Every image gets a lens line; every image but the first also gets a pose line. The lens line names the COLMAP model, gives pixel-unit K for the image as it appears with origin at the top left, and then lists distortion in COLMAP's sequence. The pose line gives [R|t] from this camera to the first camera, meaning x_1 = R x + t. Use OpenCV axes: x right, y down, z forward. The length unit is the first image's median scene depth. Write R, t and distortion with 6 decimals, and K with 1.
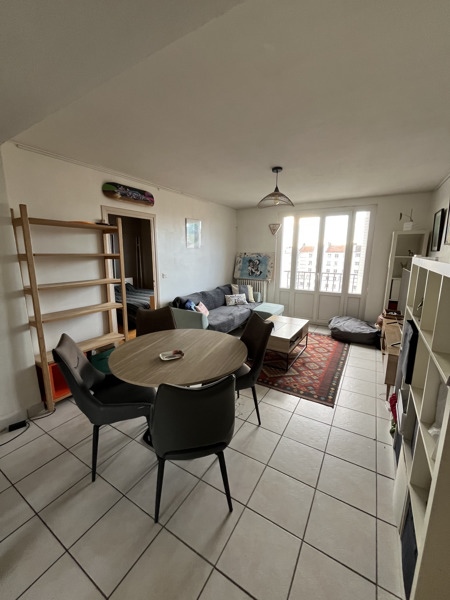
lens RADIAL K [[258.4, 0, 225.0], [0, 258.4, 300.0], [0, 0, 1]] dist [-0.000064, 0.000008]
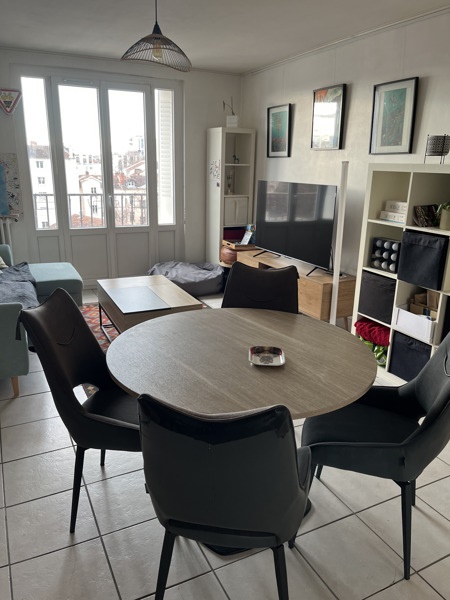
lens RADIAL K [[467.9, 0, 225.0], [0, 467.9, 300.0], [0, 0, 1]] dist [0.071667, -0.000017]
pose [[0.553769, -0.230062, 0.800257, -0.411919], [0.143152, 0.973068, 0.180683, -0.033035], [-0.820273, 0.014501, 0.571788, 0.219690]]
